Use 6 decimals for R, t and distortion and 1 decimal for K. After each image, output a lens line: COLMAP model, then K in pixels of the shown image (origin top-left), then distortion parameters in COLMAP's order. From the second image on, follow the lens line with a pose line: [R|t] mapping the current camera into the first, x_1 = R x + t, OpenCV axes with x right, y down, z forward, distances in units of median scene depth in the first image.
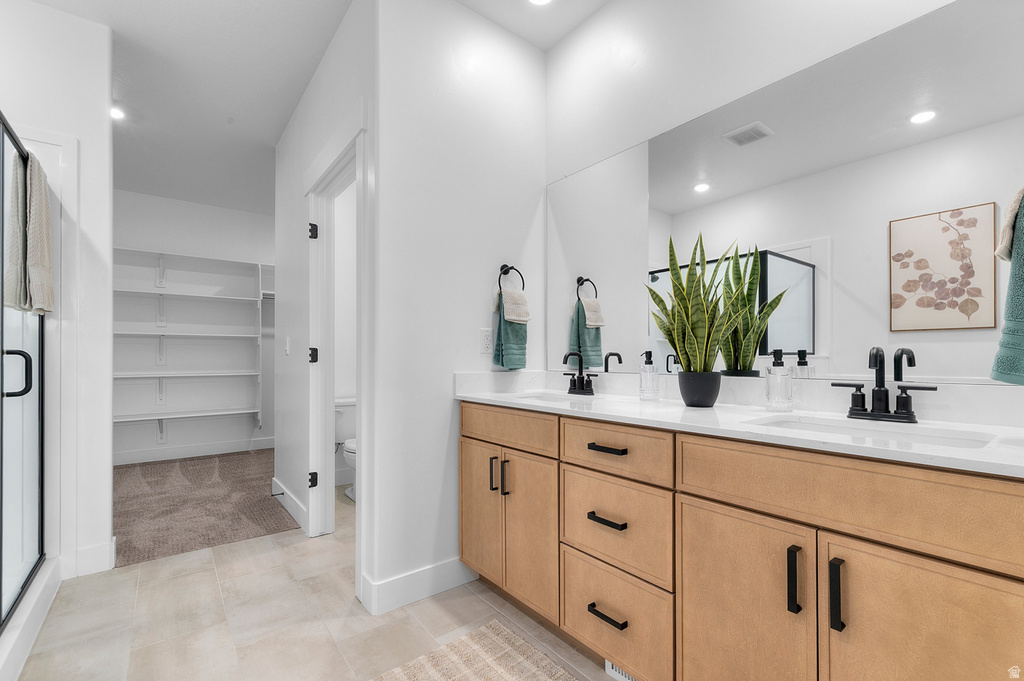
lens RADIAL K [[455.8, 0, 511.1], [0, 455.8, 347.4], [0, 0, 1]] dist [-0.003143, -0.000091]
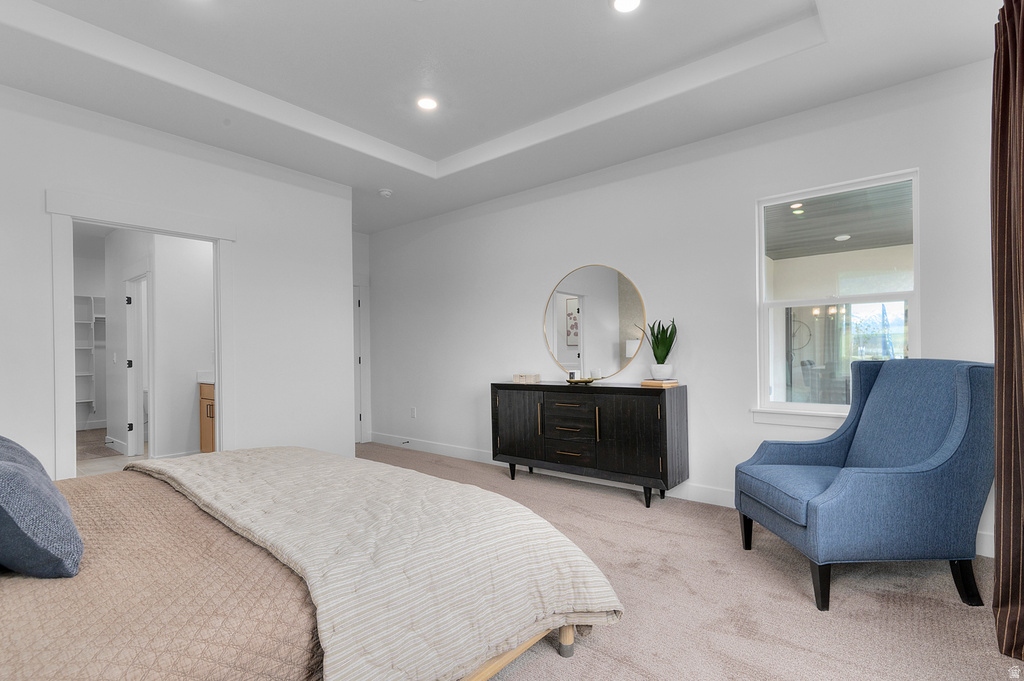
lens RADIAL K [[470.1, 0, 515.3], [0, 470.1, 346.9], [0, 0, 1]] dist [0.005821, 0.000646]
pose [[0.972210, -0.006121, 0.234029, 0.383354], [0.003608, 0.999931, 0.011161, -0.039315], [-0.234081, -0.010006, 0.972166, -0.741326]]
